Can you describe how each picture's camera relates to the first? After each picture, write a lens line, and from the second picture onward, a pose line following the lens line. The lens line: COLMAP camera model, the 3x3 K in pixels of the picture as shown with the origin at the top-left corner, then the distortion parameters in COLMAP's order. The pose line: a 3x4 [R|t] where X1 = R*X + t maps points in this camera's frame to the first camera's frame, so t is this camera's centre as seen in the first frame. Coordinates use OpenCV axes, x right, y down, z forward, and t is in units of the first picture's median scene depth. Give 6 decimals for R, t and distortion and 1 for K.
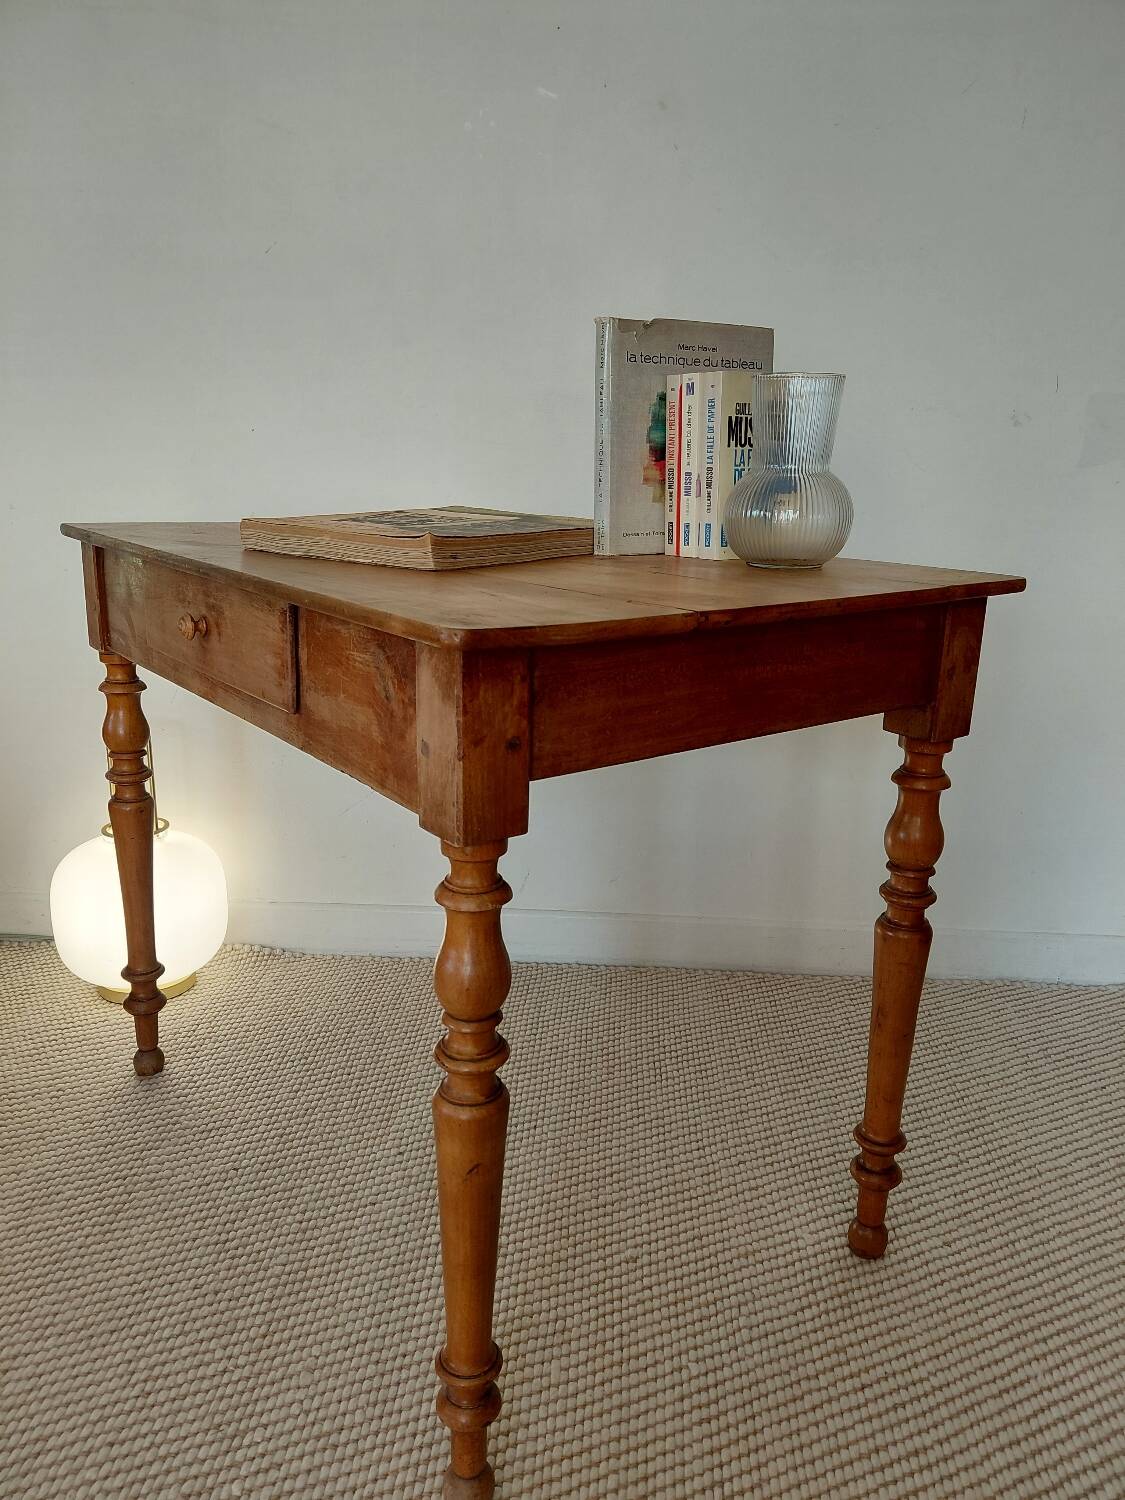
lens RADIAL K [[1075.8, 0, 572.3], [0, 1075.8, 742.8], [0, 0, 1]] dist [0.062755, -0.130226]
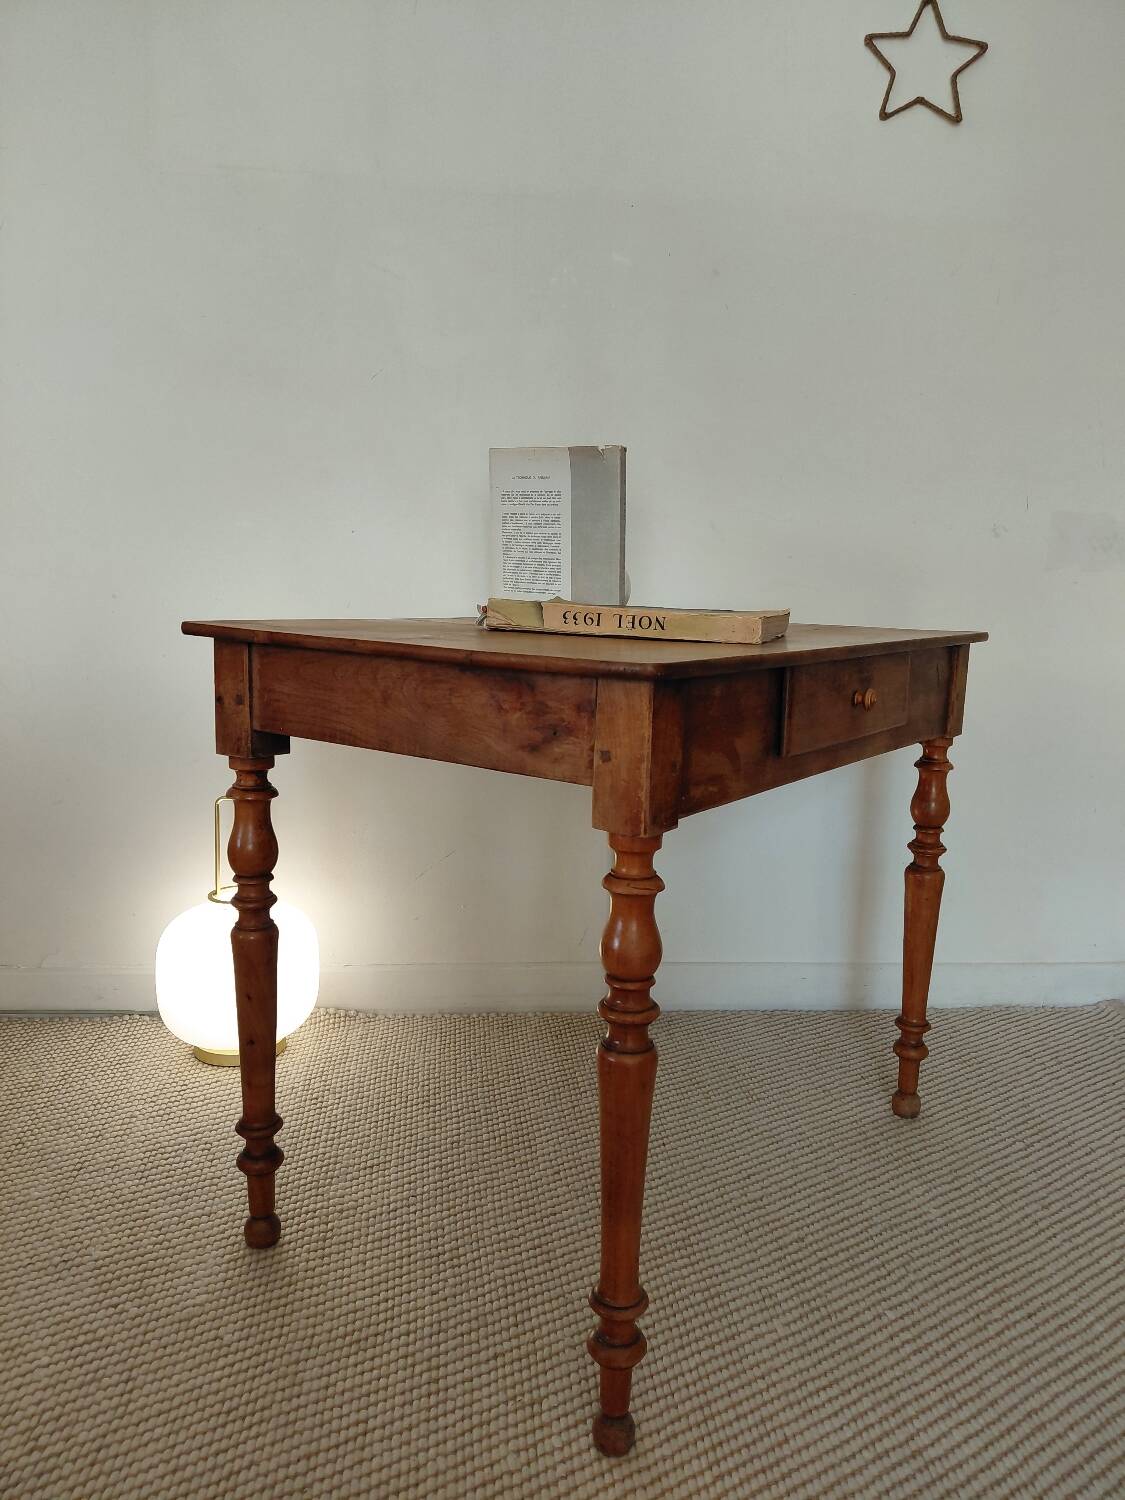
lens RADIAL K [[1073.4, 0, 565.2], [0, 1073.4, 734.1], [0, 0, 1]] dist [0.054387, -0.114784]
pose [[0.988720, -0.010995, 0.149373, -0.330957], [0.026015, 0.994750, -0.098973, 0.048278], [-0.147500, 0.101743, 0.983815, -0.131823]]
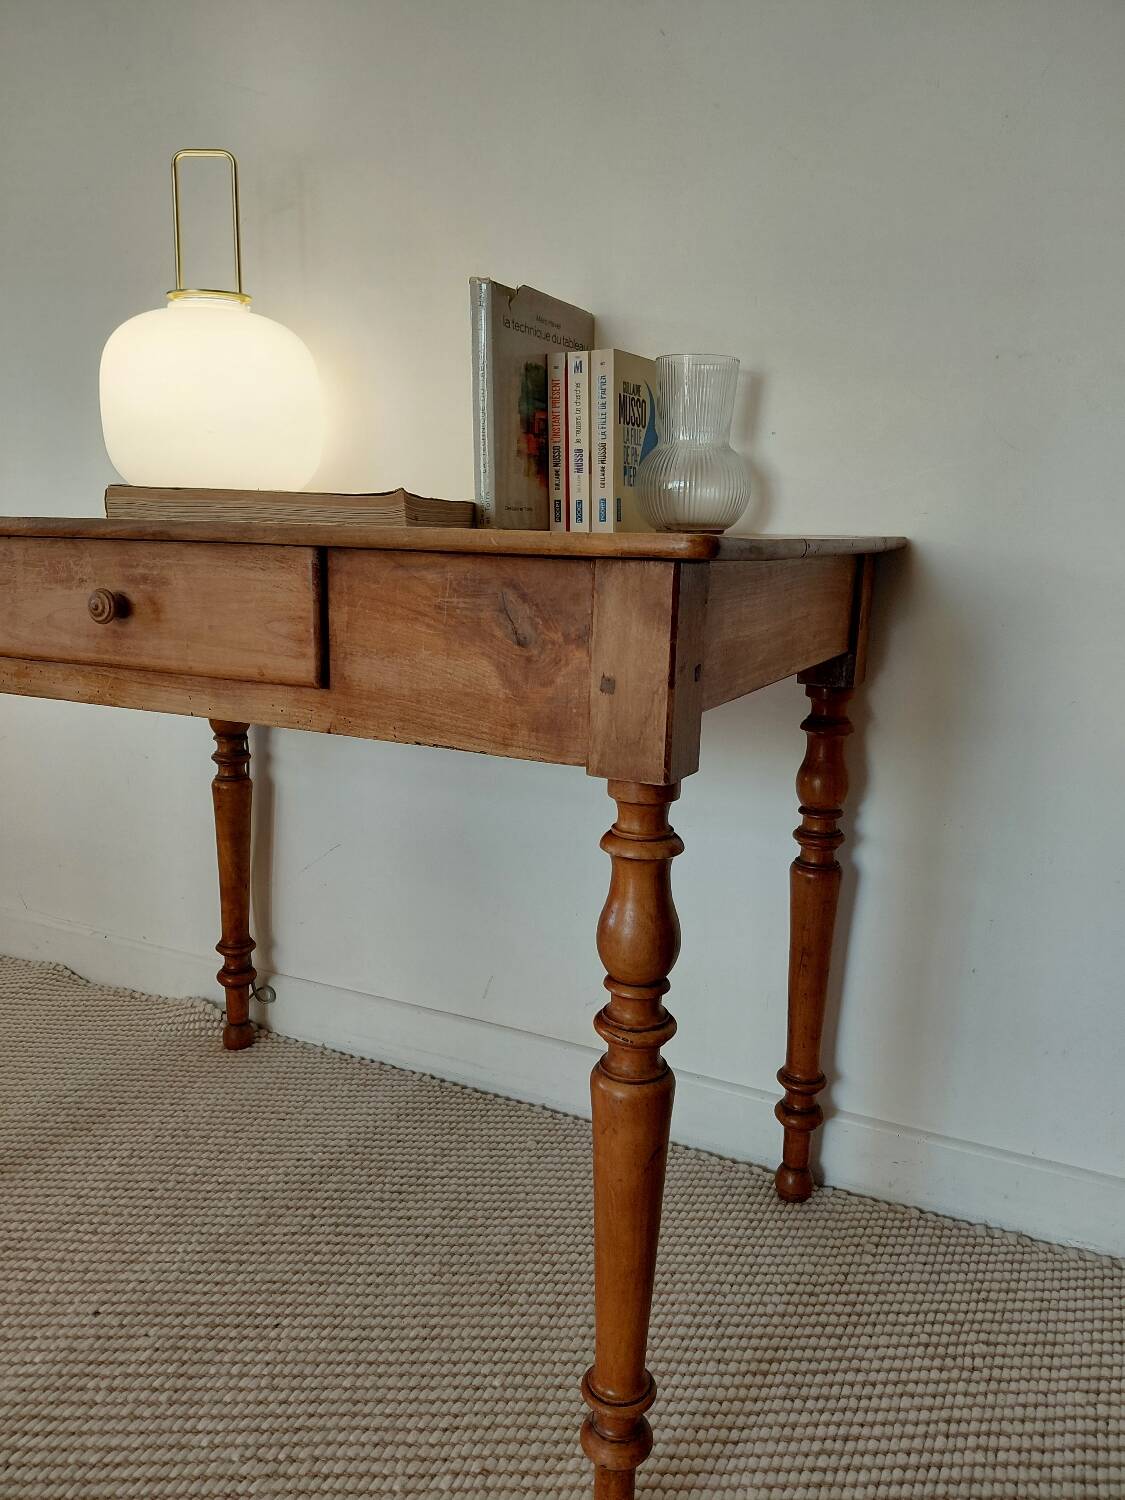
lens RADIAL K [[1101.3, 0, 565.7], [0, 1101.3, 766.2], [0, 0, 1]] dist [0.009323, -0.003830]
pose [[0.919328, 0.083221, -0.384591, 0.451123], [-0.102994, 0.994197, -0.031065, -0.018645], [0.379774, 0.068169, 0.922564, 0.405746]]
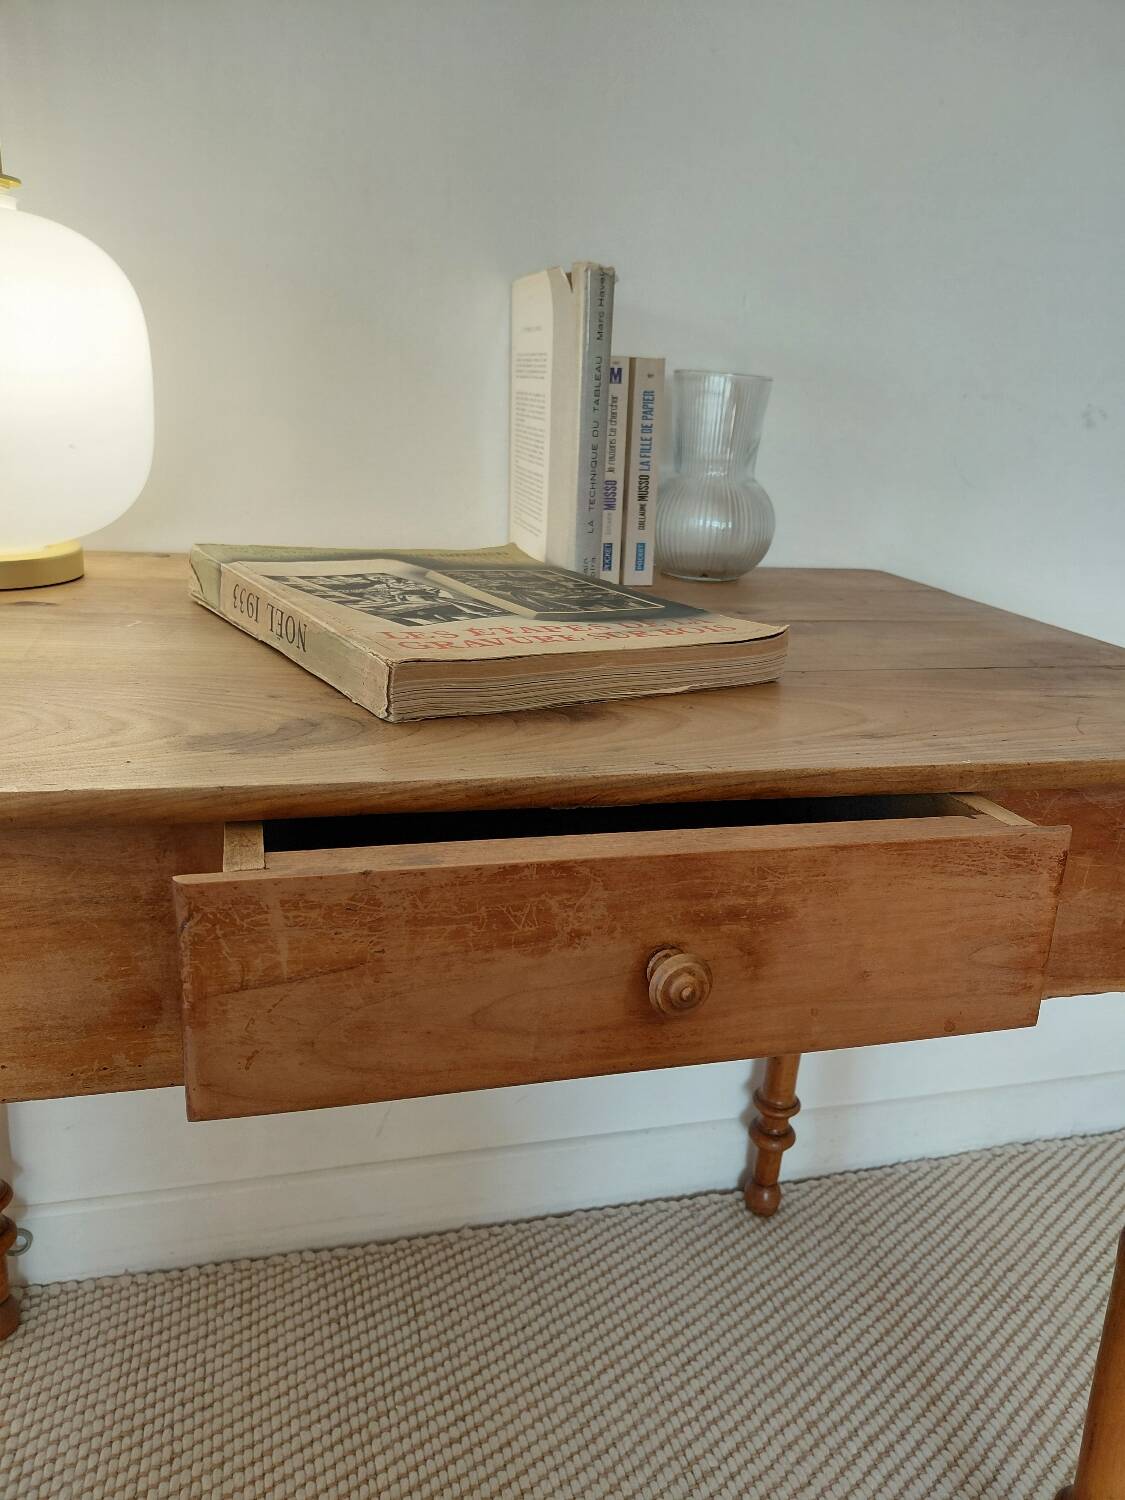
lens RADIAL K [[1120.2, 0, 584.2], [0, 1120.2, 757.0], [0, 0, 1]] dist [-0.030825, -0.000628]
pose [[0.946174, -0.057935, 0.318431, -0.190737], [0.035734, 0.996533, 0.075129, -0.188439], [-0.321680, -0.059706, 0.944964, 0.537977]]
